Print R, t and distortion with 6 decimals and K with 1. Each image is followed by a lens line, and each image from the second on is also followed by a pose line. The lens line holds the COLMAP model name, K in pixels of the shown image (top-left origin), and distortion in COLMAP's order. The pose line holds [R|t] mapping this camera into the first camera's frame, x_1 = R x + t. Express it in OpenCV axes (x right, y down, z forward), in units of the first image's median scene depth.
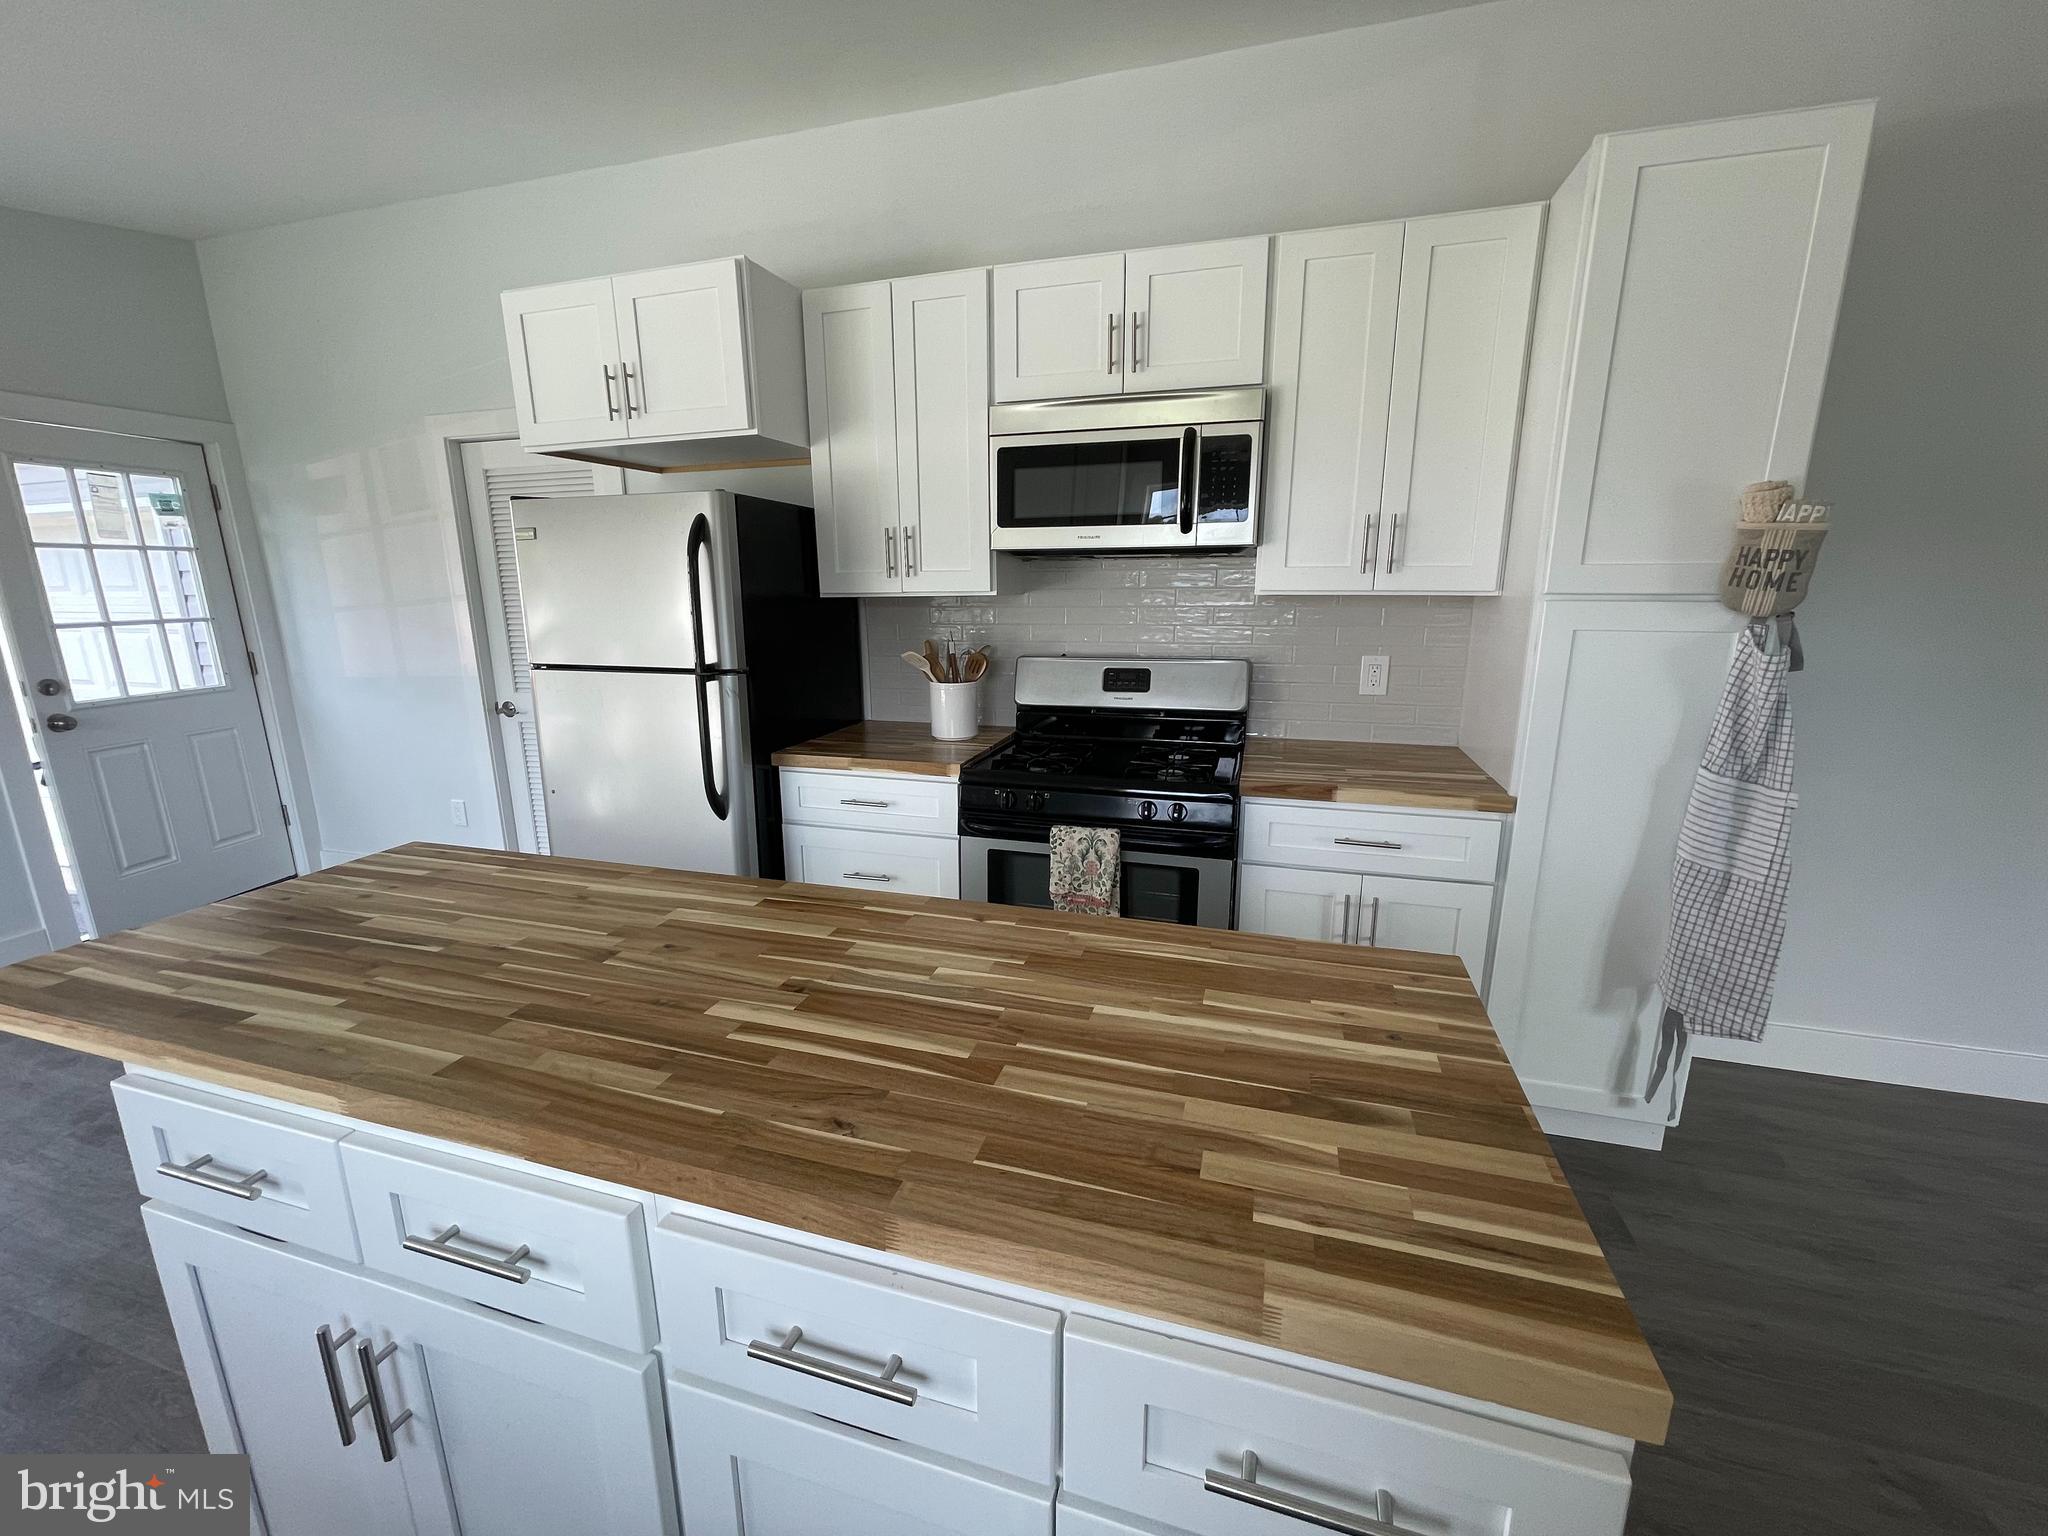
lens RADIAL K [[825.5, 0, 1012.1], [0, 825.5, 760.5], [0, 0, 1]] dist [-0.002005, 0.000739]
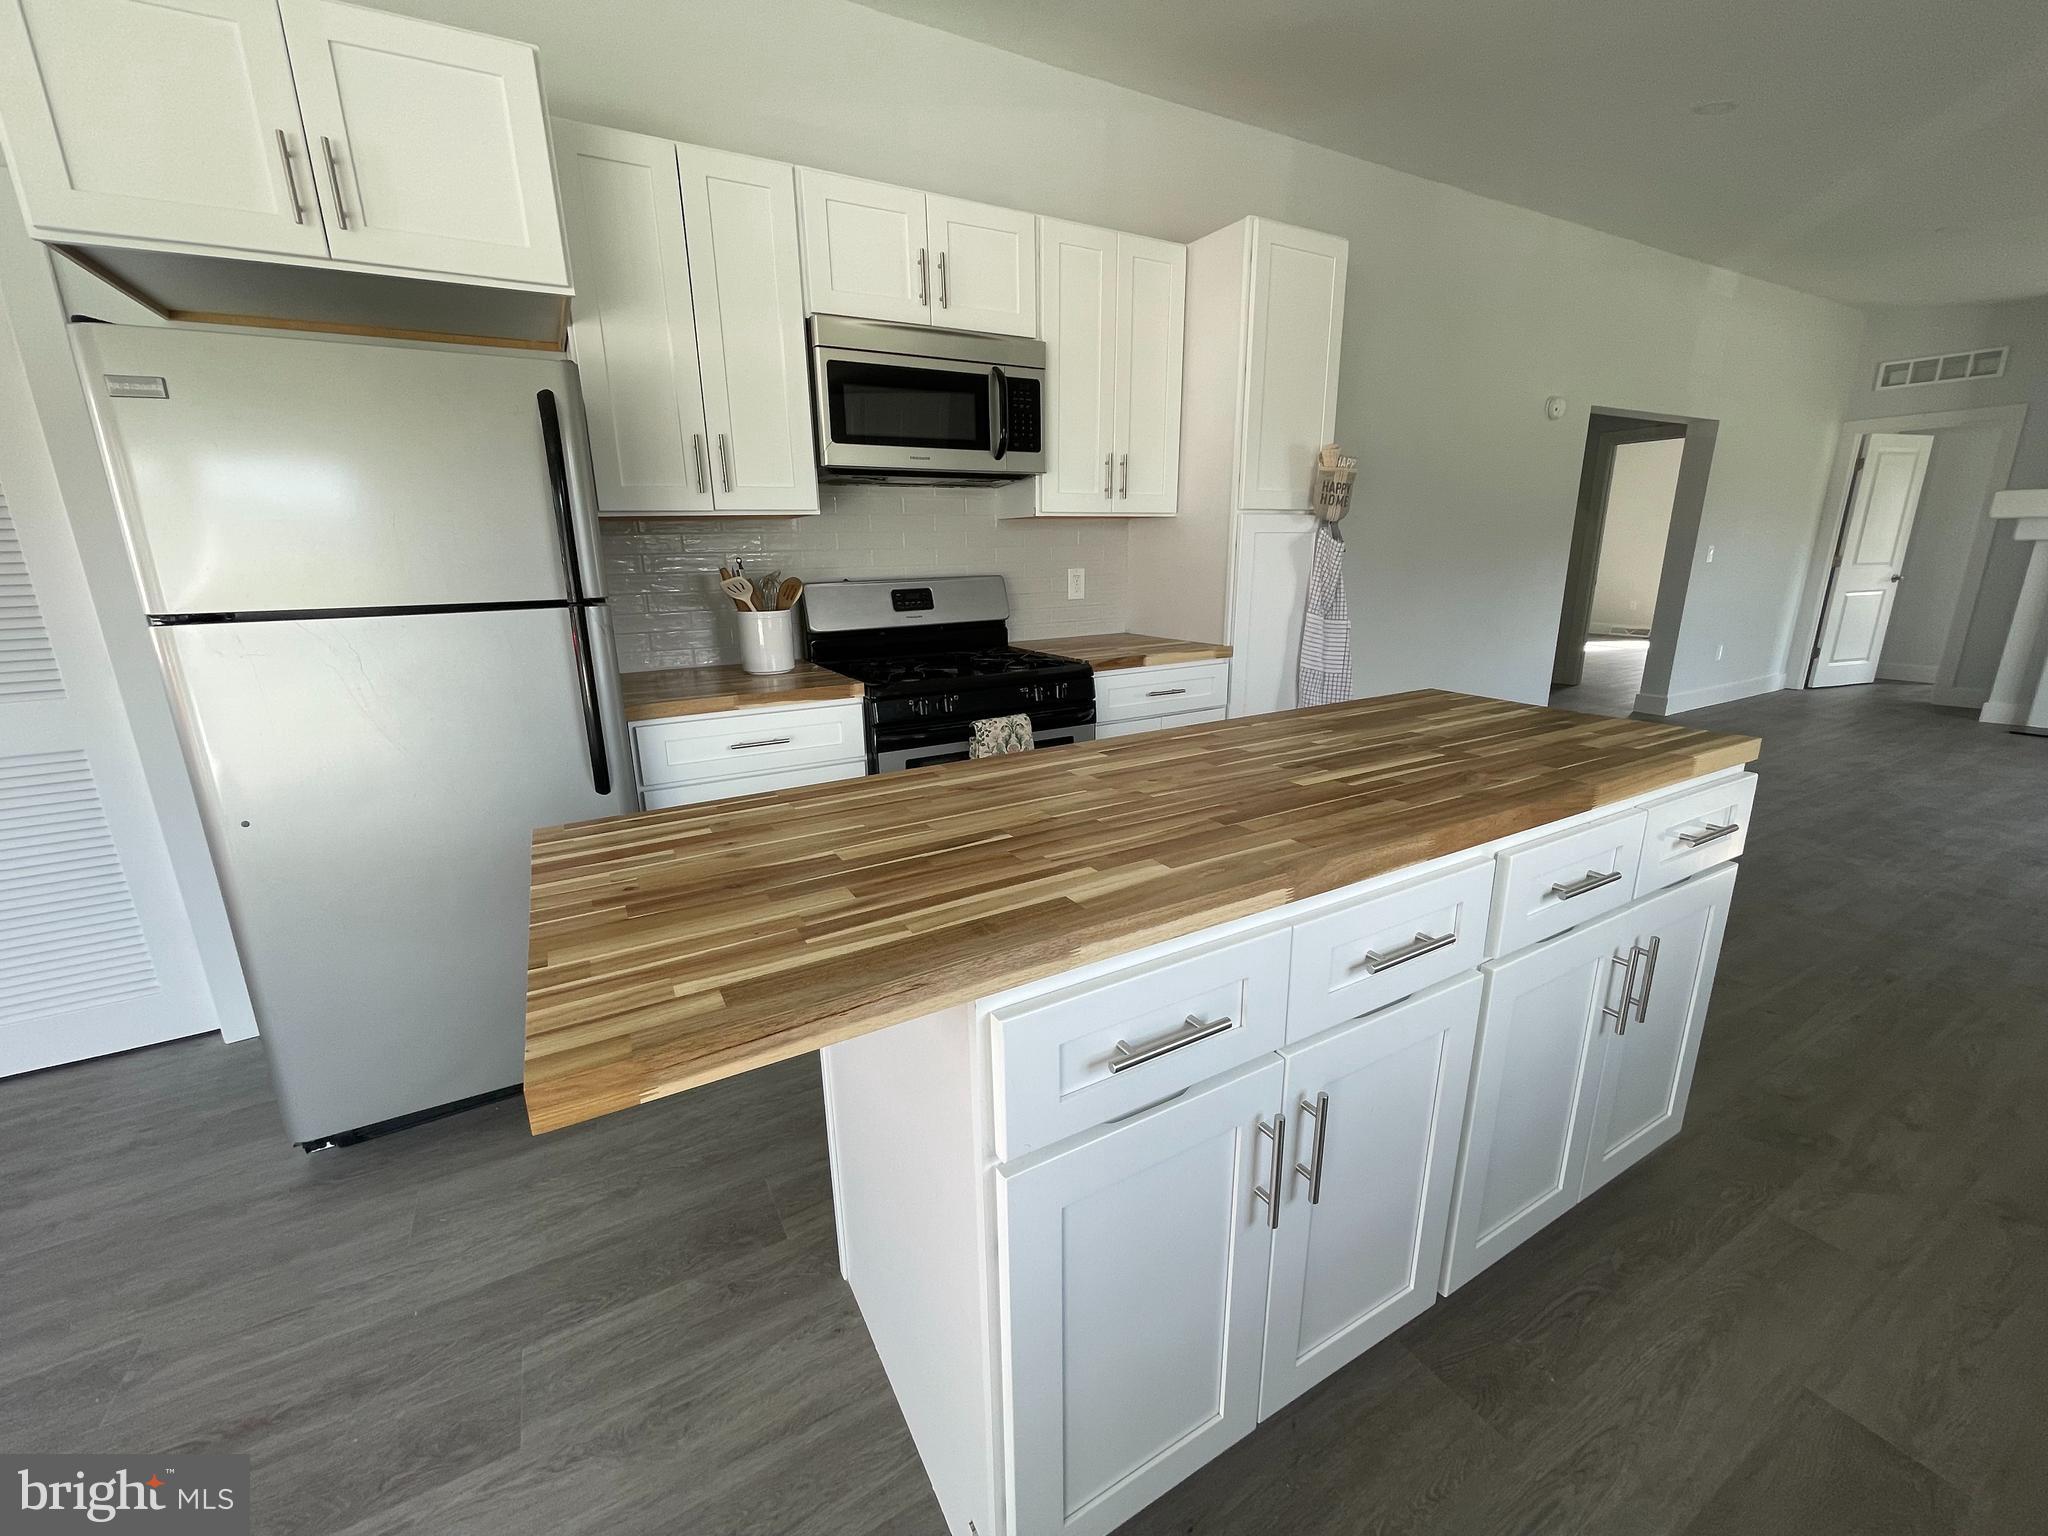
lens RADIAL K [[825.5, 0, 1015.0], [0, 825.5, 760.5], [0, 0, 1]] dist [-0.002005, 0.000739]
pose [[0.687525, -0.186658, 0.701760, -0.656942], [0.168489, 0.981030, 0.095869, 0.032294], [-0.706343, 0.052326, 0.705933, 0.181056]]
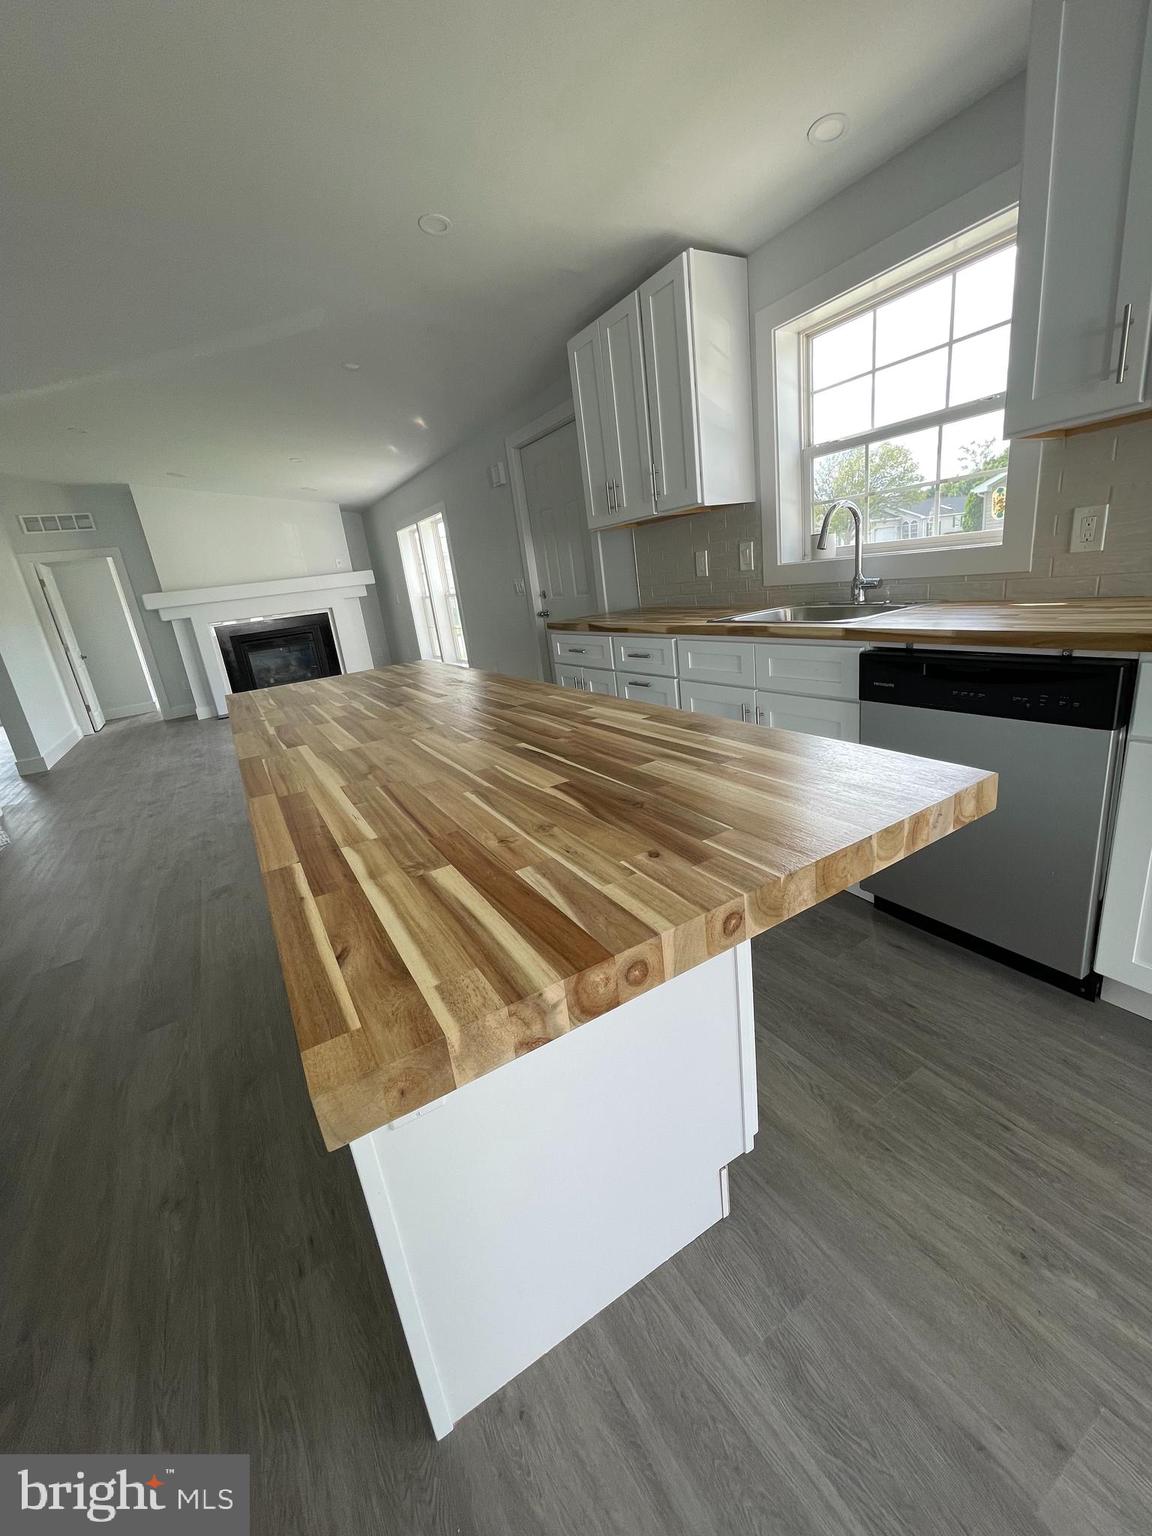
lens RADIAL K [[619.1, 0, 579.4], [0, 619.1, 760.4], [0, 0, 1]] dist [-0.002005, 0.000739]
pose [[-0.736012, -0.101172, 0.669366, -0.648553], [0.269084, 0.863583, 0.426402, -0.035140], [-0.621193, 0.493952, -0.608384, 0.731343]]
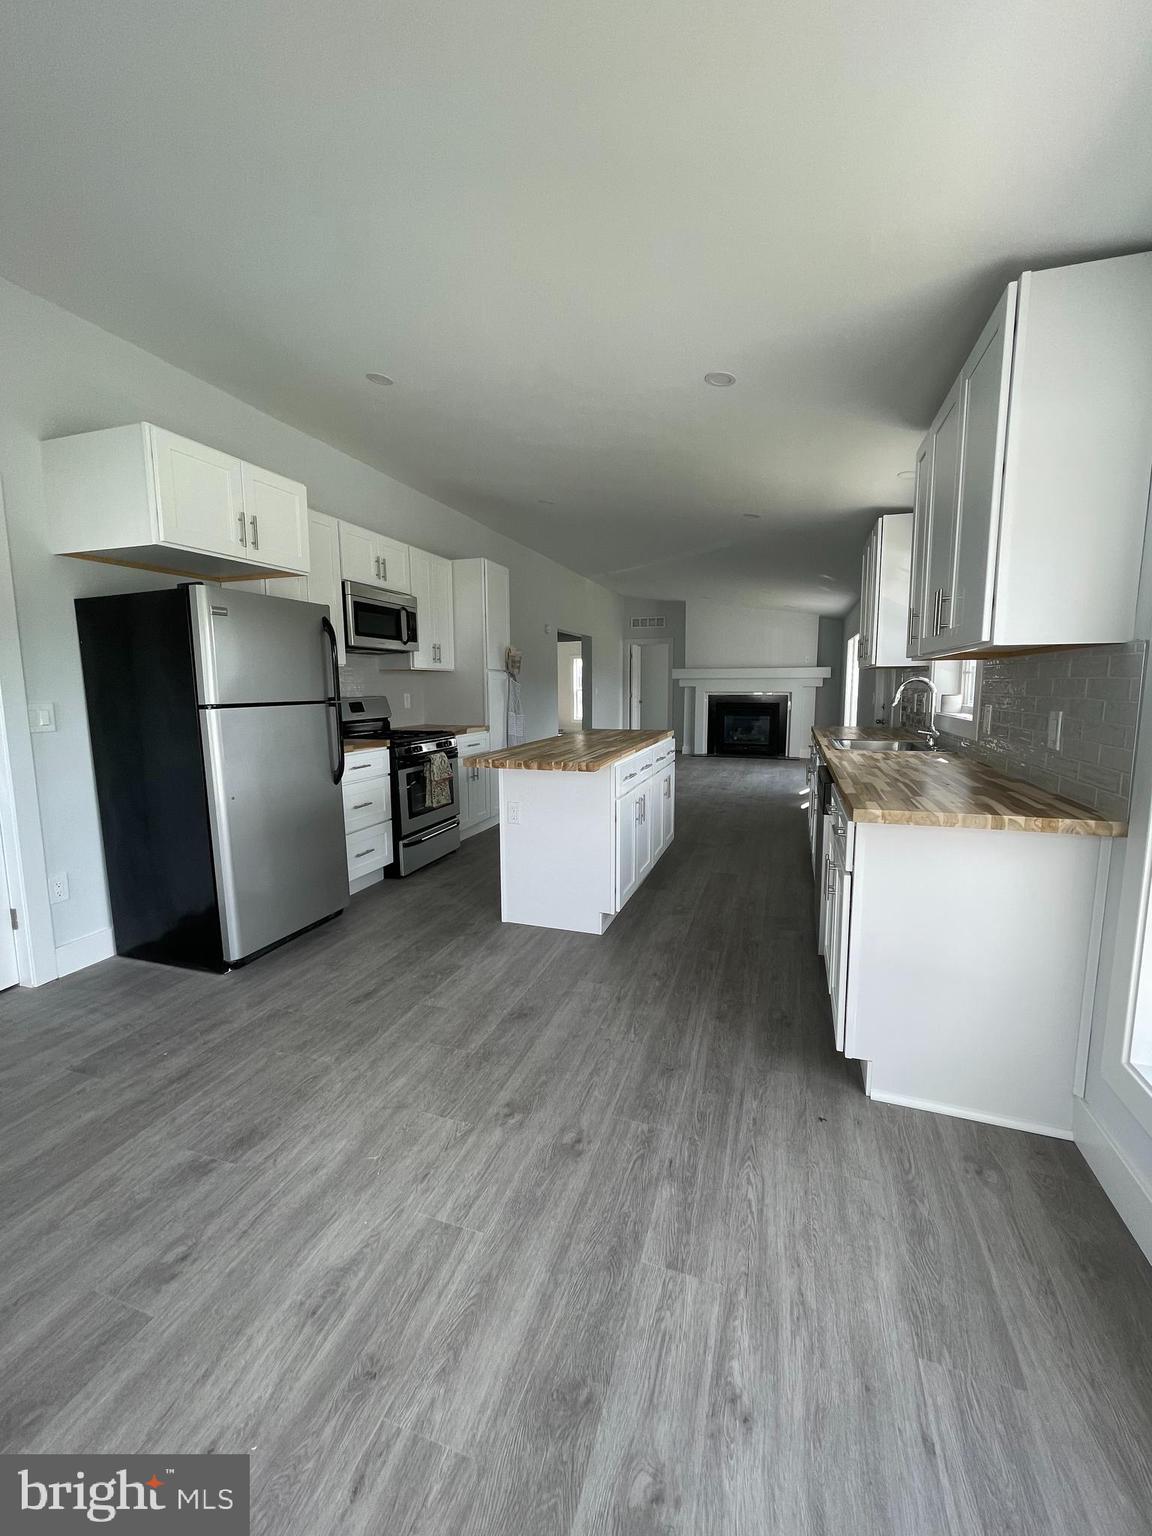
lens RADIAL K [[619.1, 0, 579.5], [0, 619.1, 758.1], [0, 0, 1]] dist [-0.002005, 0.000739]
pose [[0.024253, -0.110813, 0.993545, -1.745534], [0.222134, 0.969590, 0.102719, -0.005226], [-0.974714, 0.218209, 0.048130, 0.434794]]
